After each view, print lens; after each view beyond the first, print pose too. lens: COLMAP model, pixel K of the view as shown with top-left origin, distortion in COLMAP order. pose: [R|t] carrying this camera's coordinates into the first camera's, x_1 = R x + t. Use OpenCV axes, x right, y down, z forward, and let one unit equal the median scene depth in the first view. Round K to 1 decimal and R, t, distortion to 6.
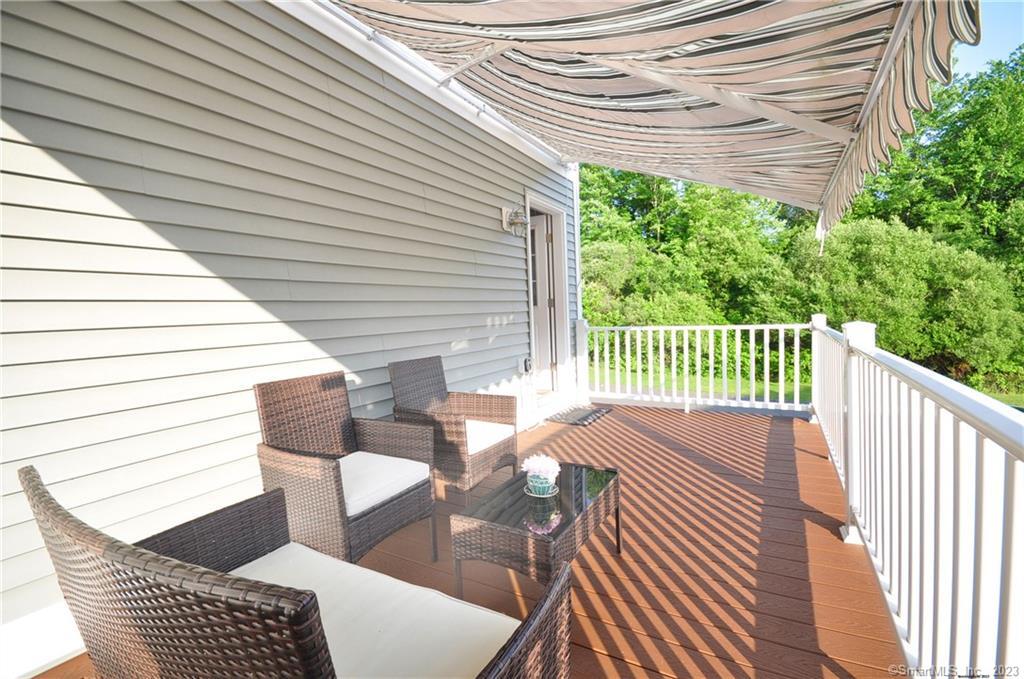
lens RADIAL K [[460.1, 0, 512.0], [0, 460.1, 339.5], [0, 0, 1]] dist [-0.021562, -0.000998]
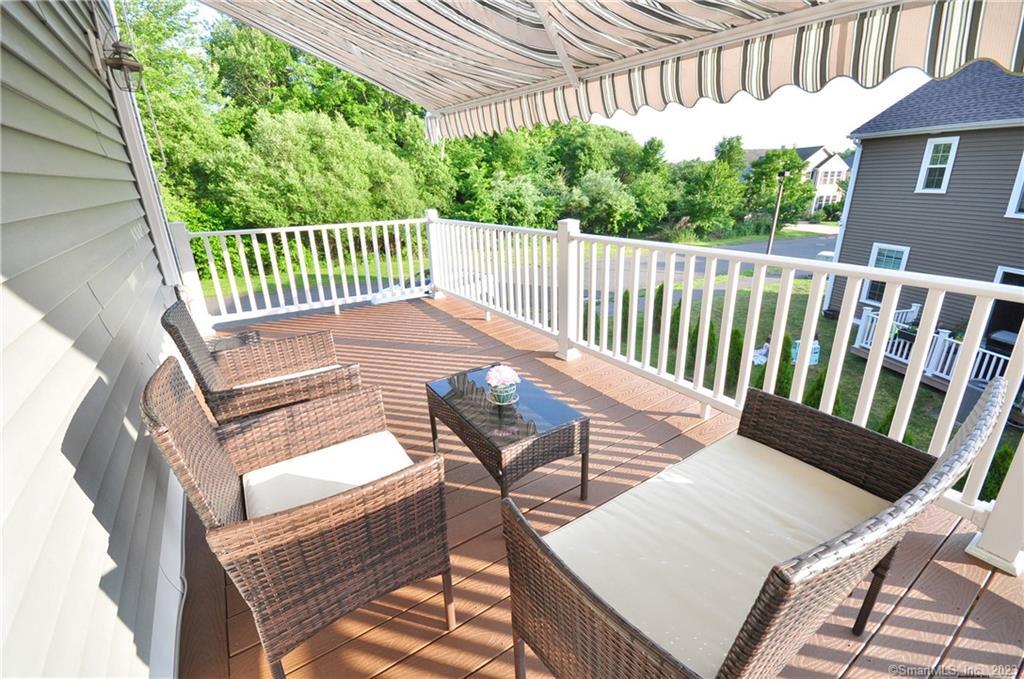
lens RADIAL K [[477.4, 0, 490.6], [0, 477.4, 336.8], [0, 0, 1]] dist [-0.002881, -0.000864]
pose [[0.410623, -0.256997, 0.874838, -0.178908], [0.055646, 0.964732, 0.257286, -0.017803], [-0.910106, -0.056966, 0.410442, 0.122974]]
